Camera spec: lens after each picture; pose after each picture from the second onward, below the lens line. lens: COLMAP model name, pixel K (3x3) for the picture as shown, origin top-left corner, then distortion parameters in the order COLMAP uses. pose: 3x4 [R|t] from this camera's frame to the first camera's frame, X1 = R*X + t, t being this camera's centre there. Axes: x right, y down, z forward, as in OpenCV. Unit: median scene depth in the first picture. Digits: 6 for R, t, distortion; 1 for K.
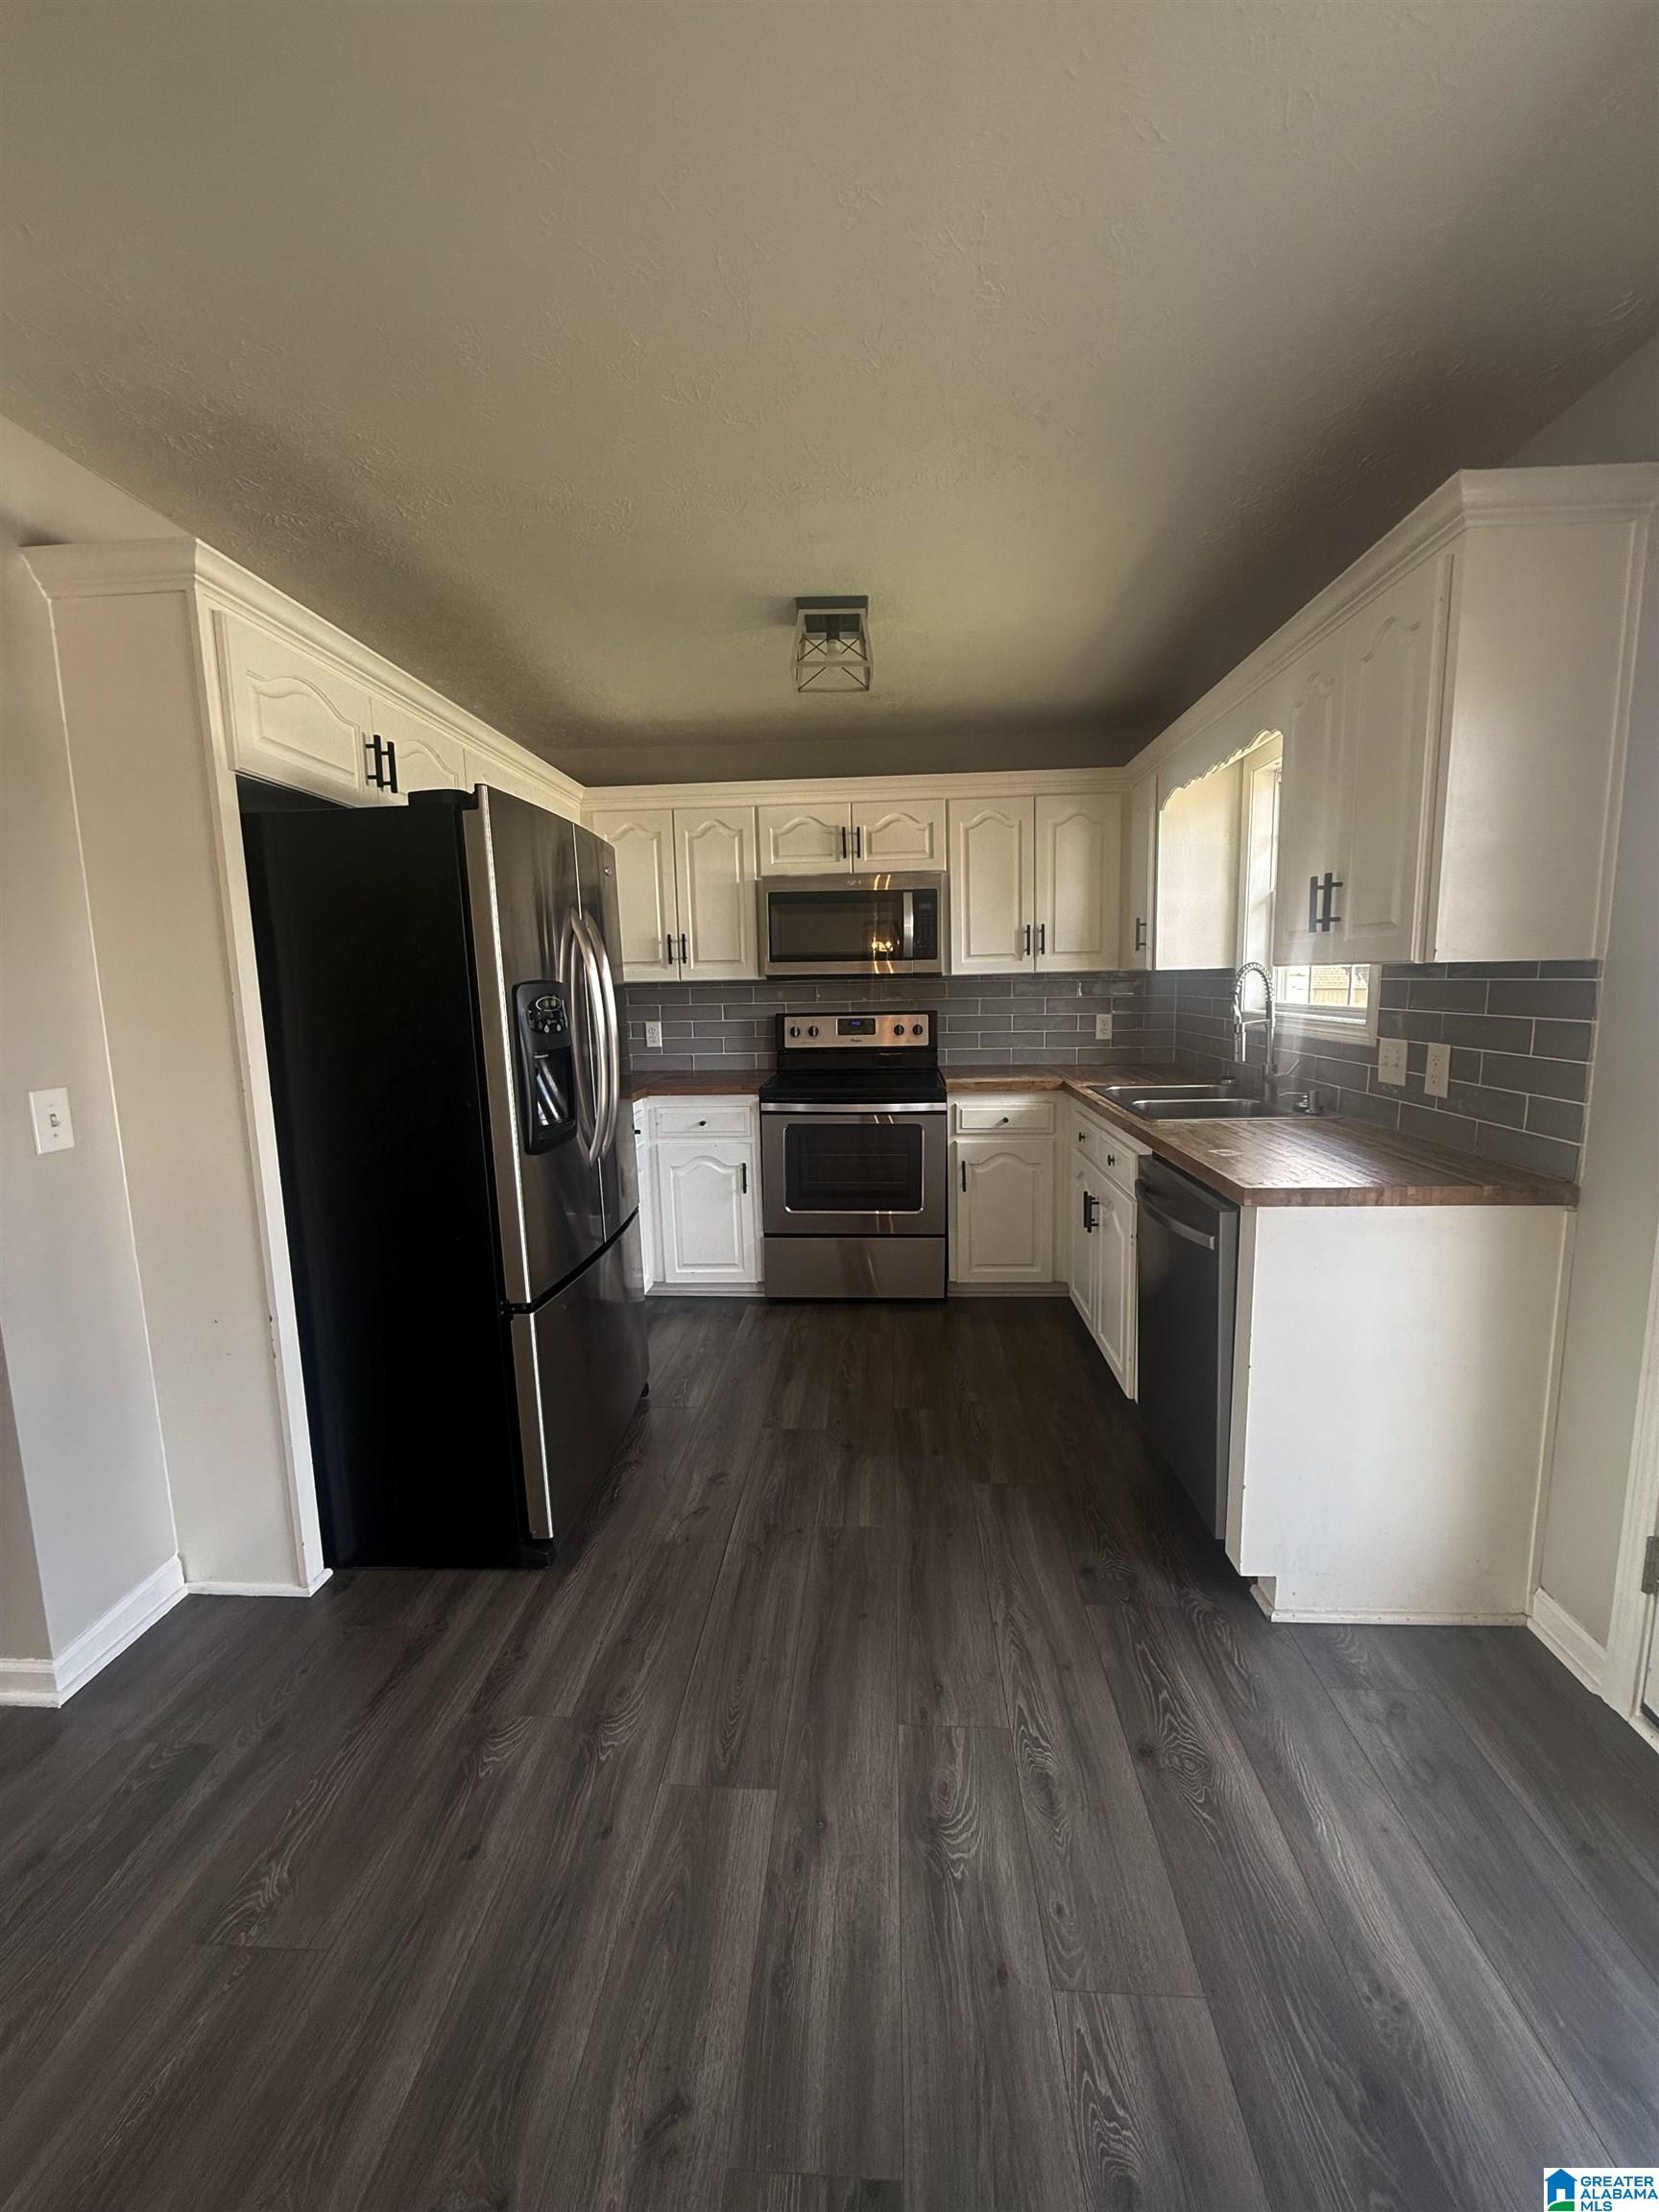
lens RADIAL K [[883.9, 0, 834.5], [0, 883.9, 1103.3], [0, 0, 1]] dist [-0.000208, 0.000257]
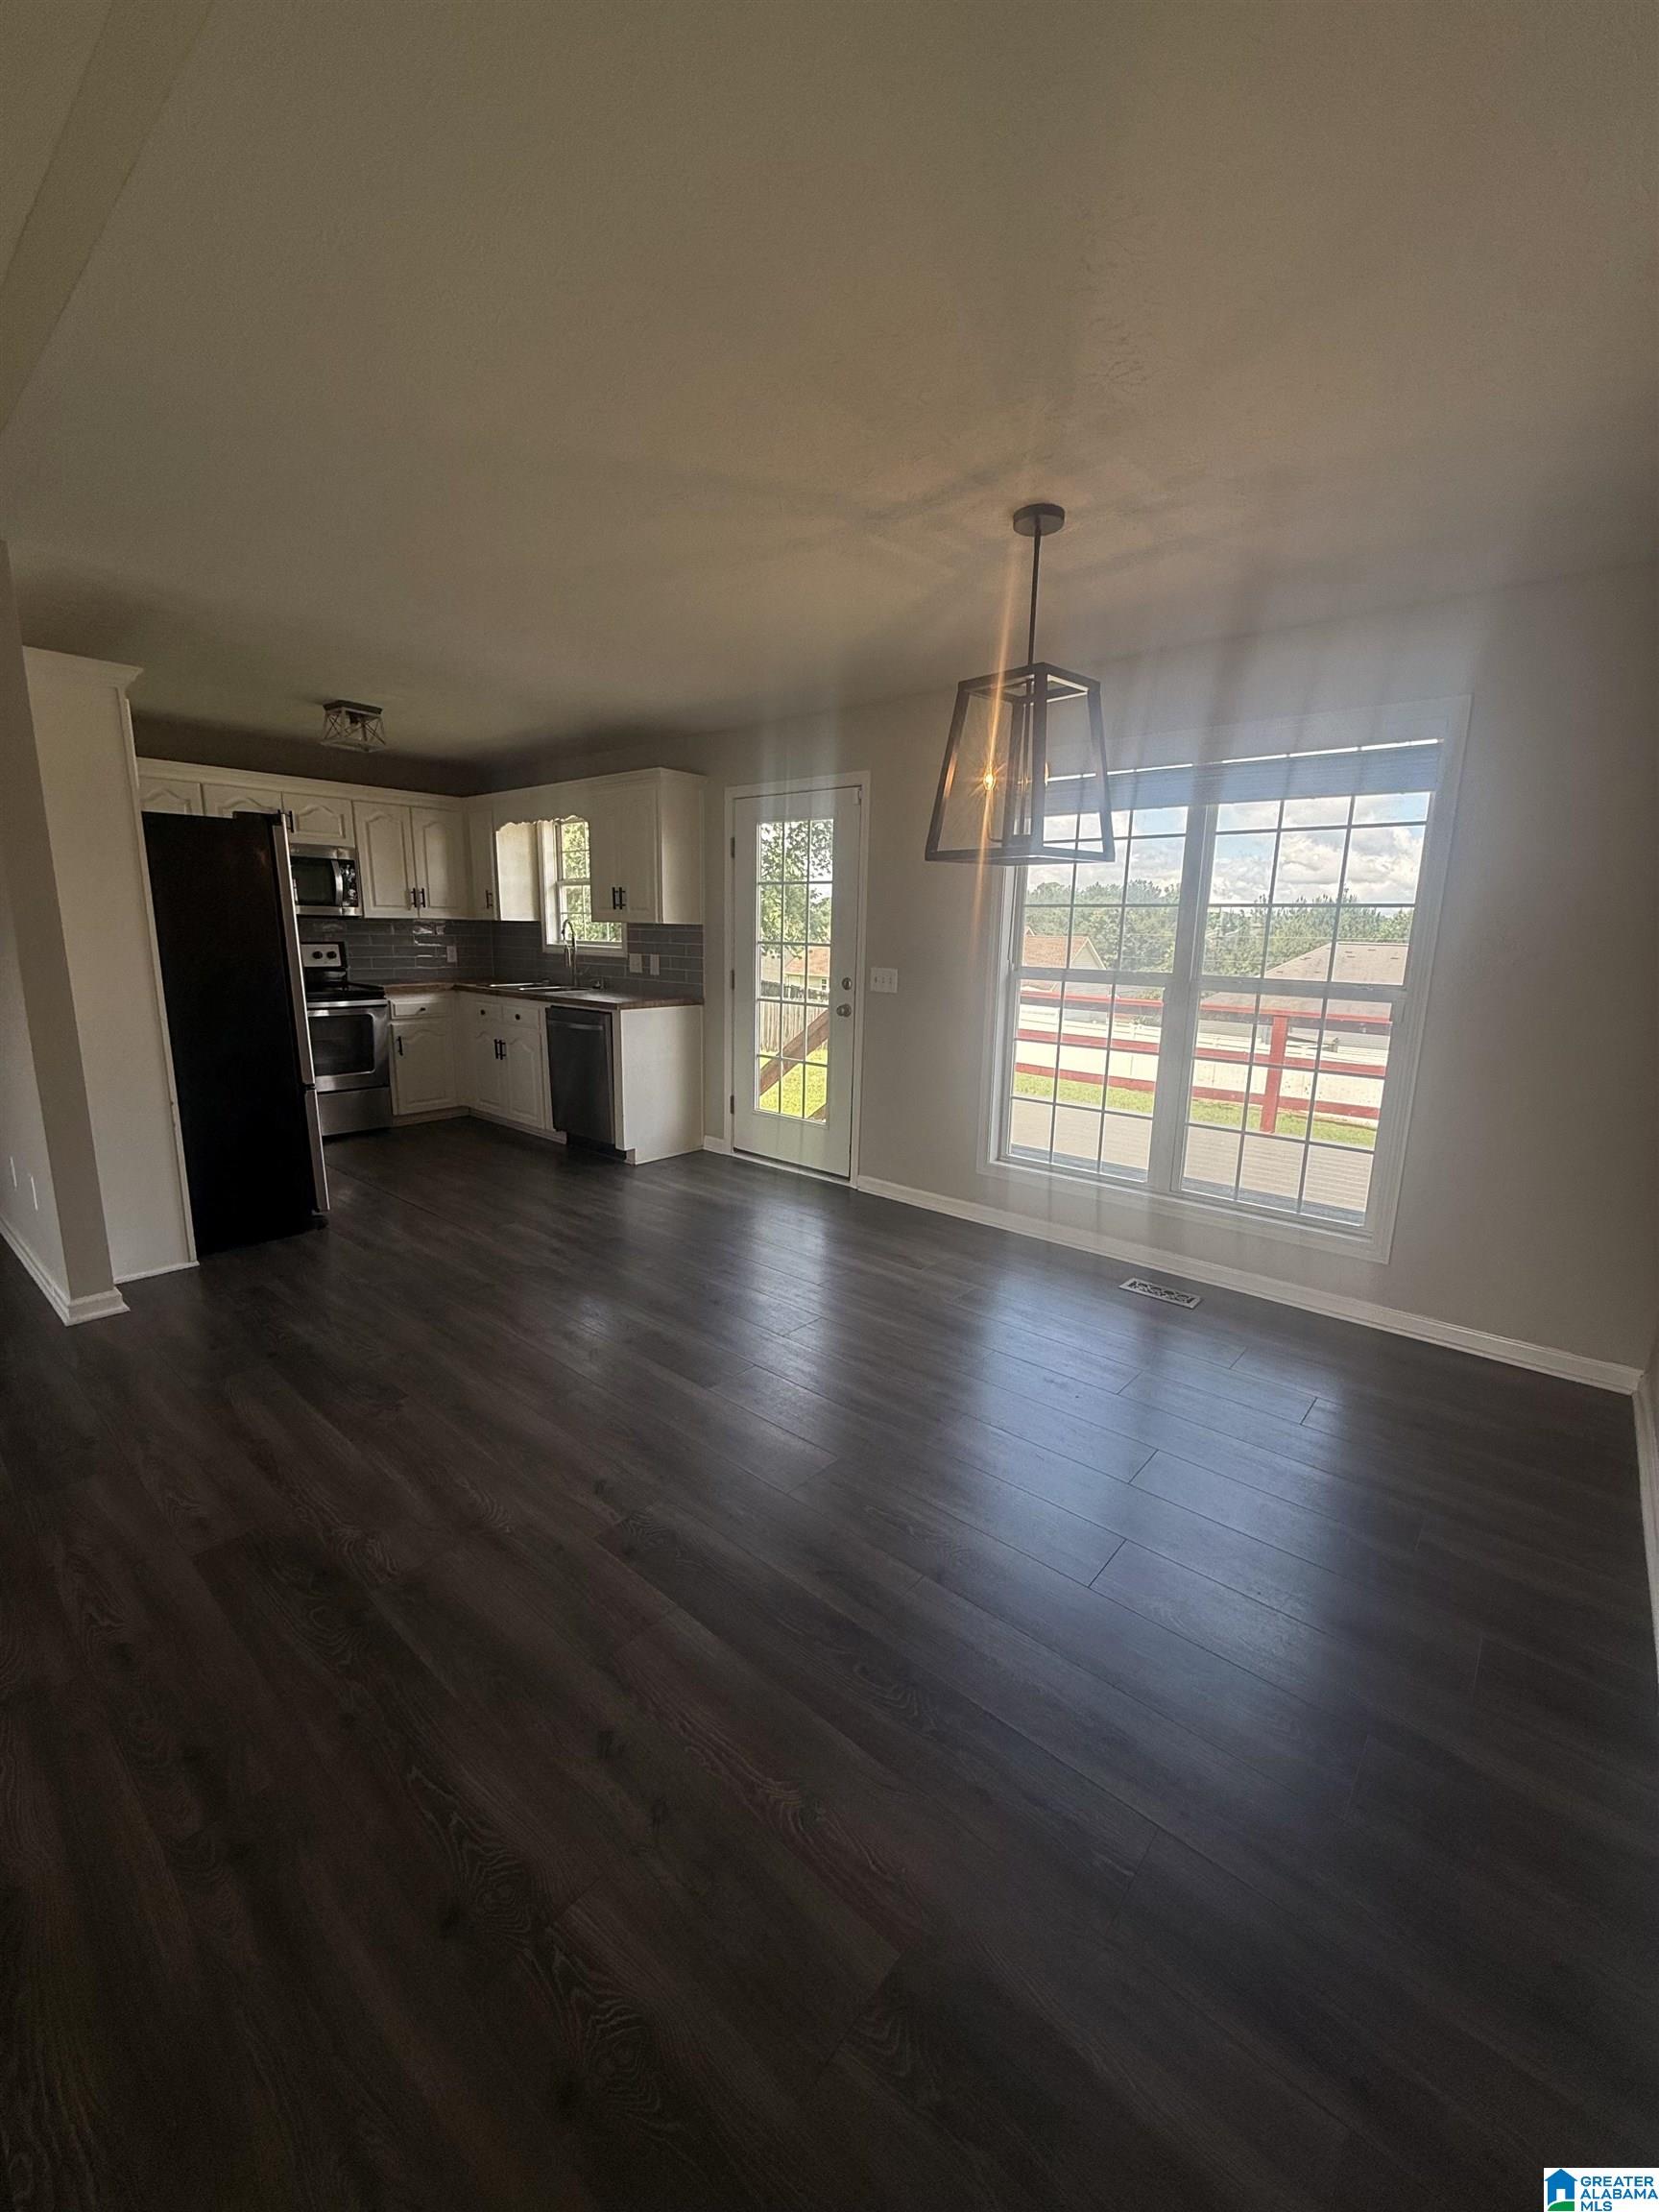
lens RADIAL K [[883.9, 0, 834.5], [0, 883.9, 1103.3], [0, 0, 1]] dist [-0.000208, 0.000257]
pose [[0.602964, -0.123687, 0.788122, -0.697491], [0.079128, 0.992309, 0.095194, 0.102114], [-0.793835, 0.004964, 0.608113, -0.634875]]
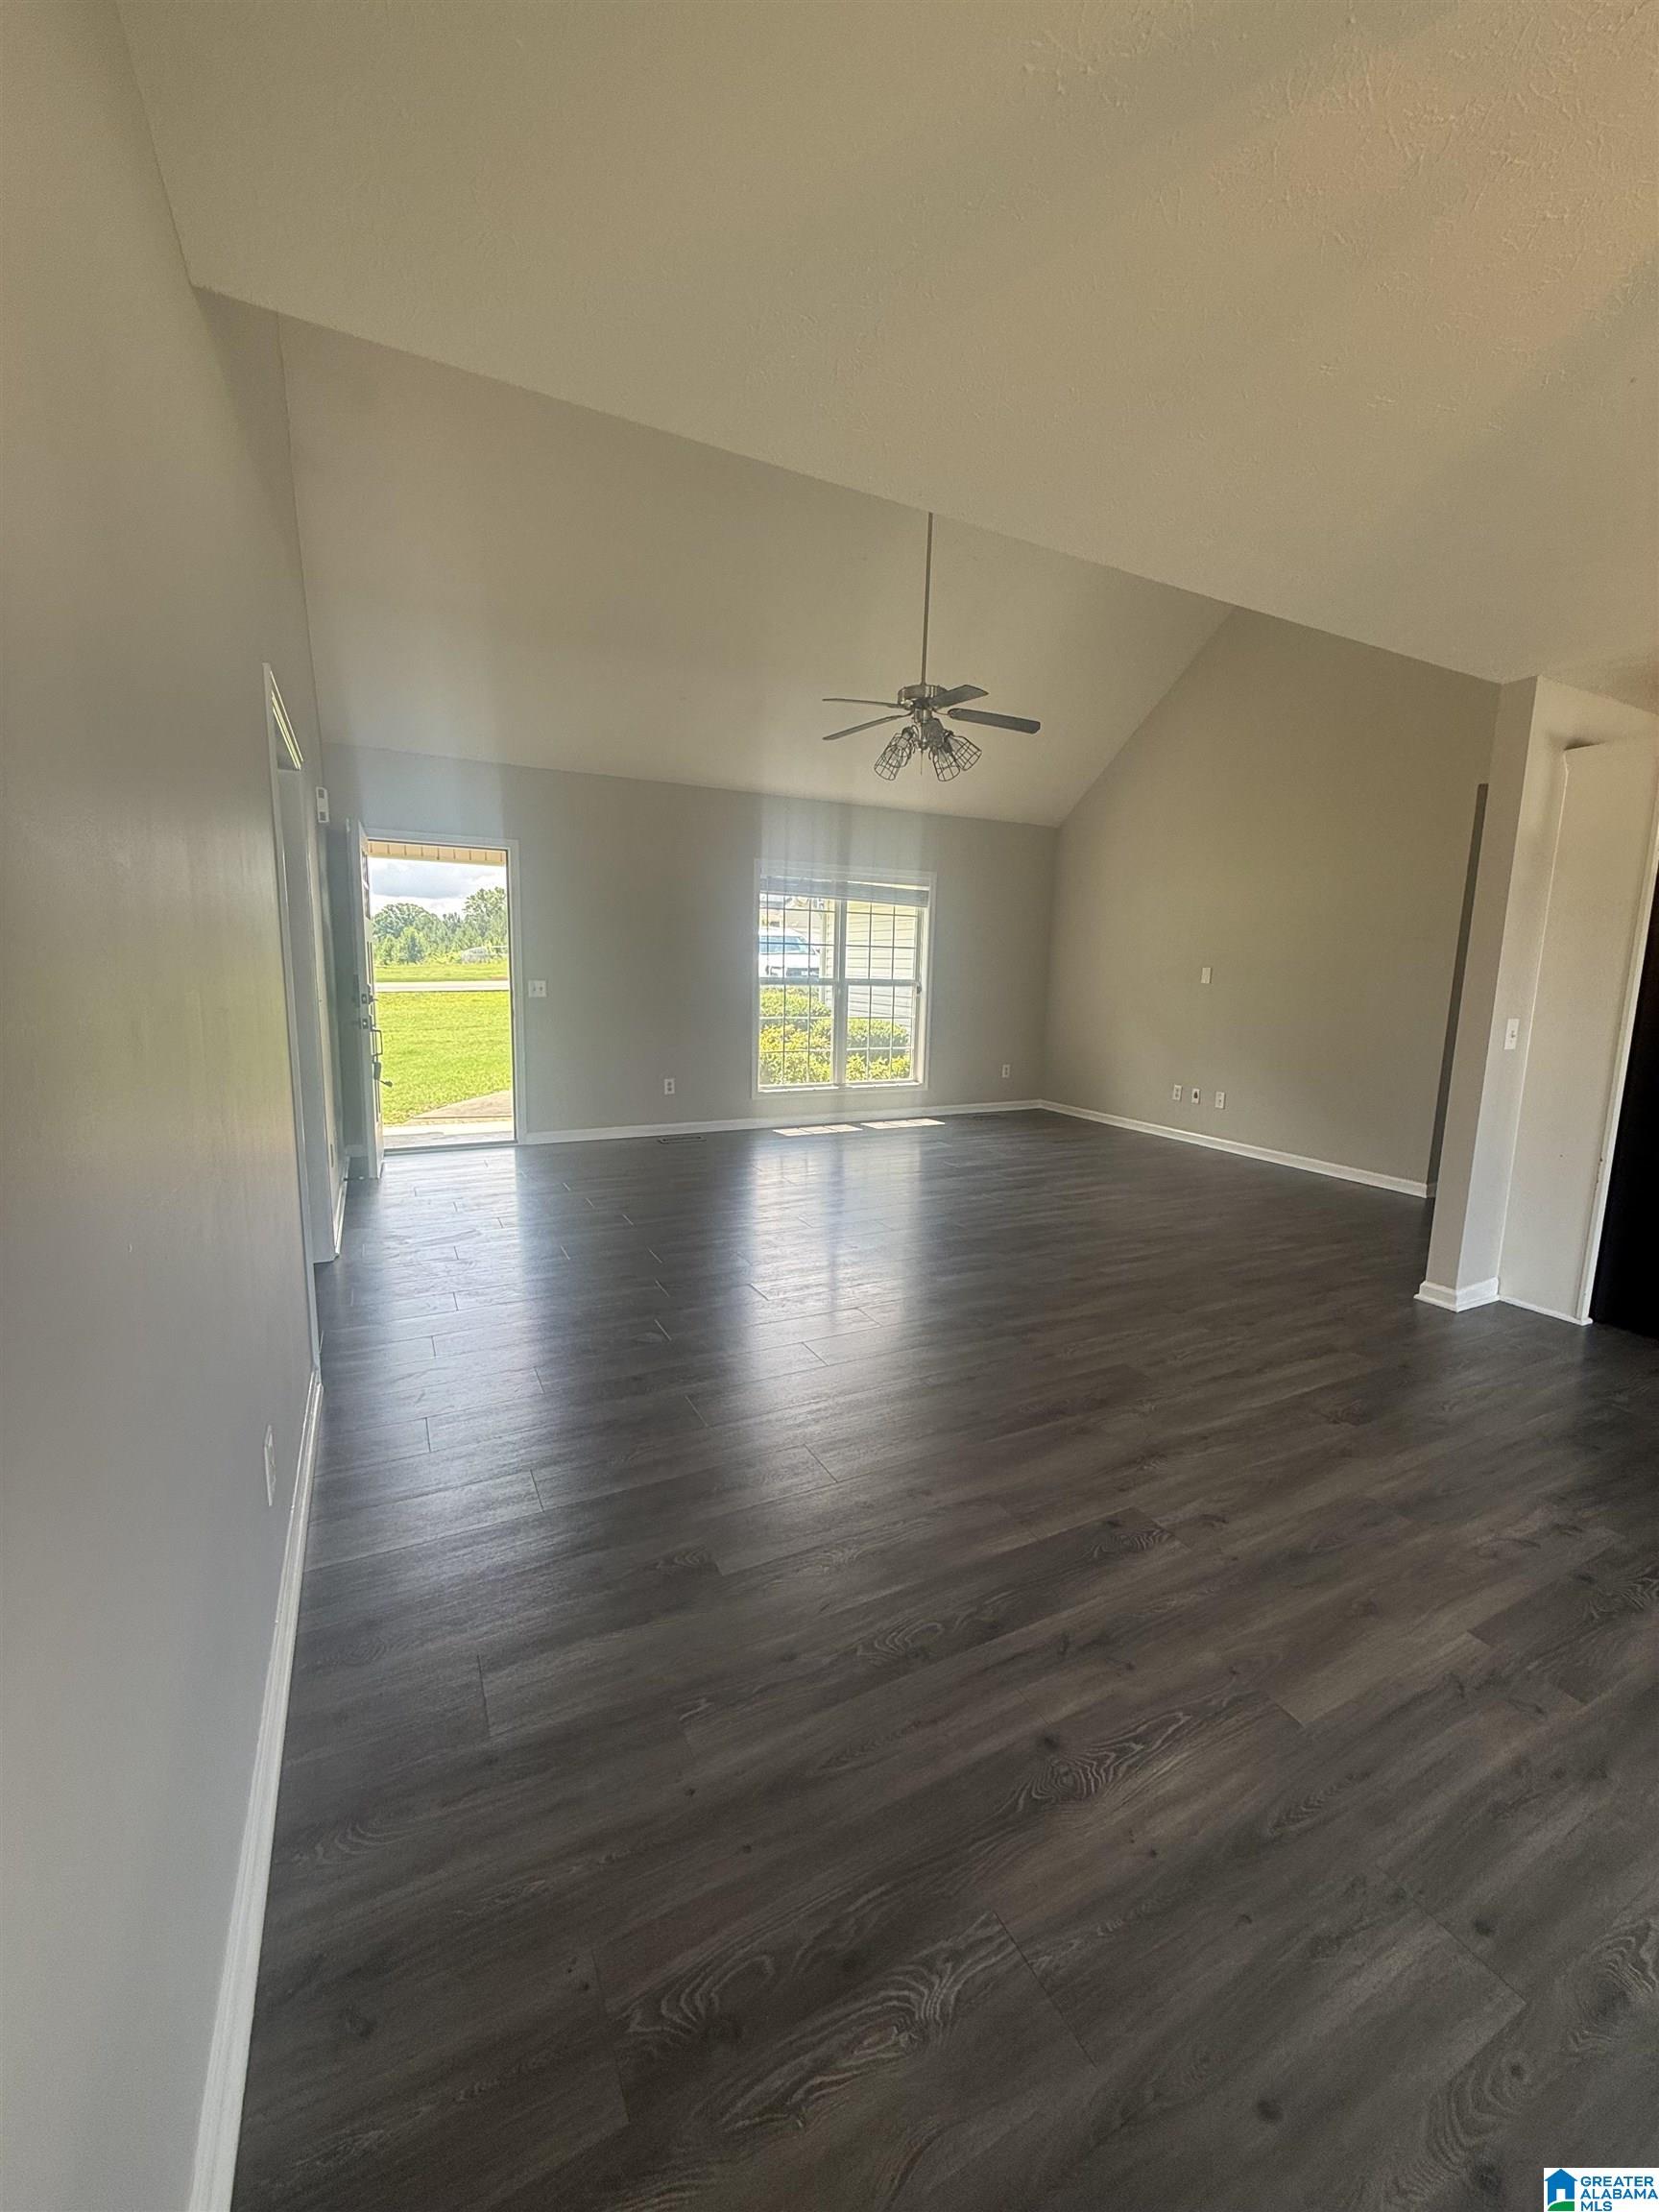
lens RADIAL K [[883.9, 0, 834.5], [0, 883.9, 1103.3], [0, 0, 1]] dist [-0.000208, 0.000257]
pose [[0.503826, 0.160061, -0.848846, 0.038673], [-0.151843, 0.983792, 0.095382, 0.111838], [0.850355, 0.080835, 0.519964, -0.699261]]
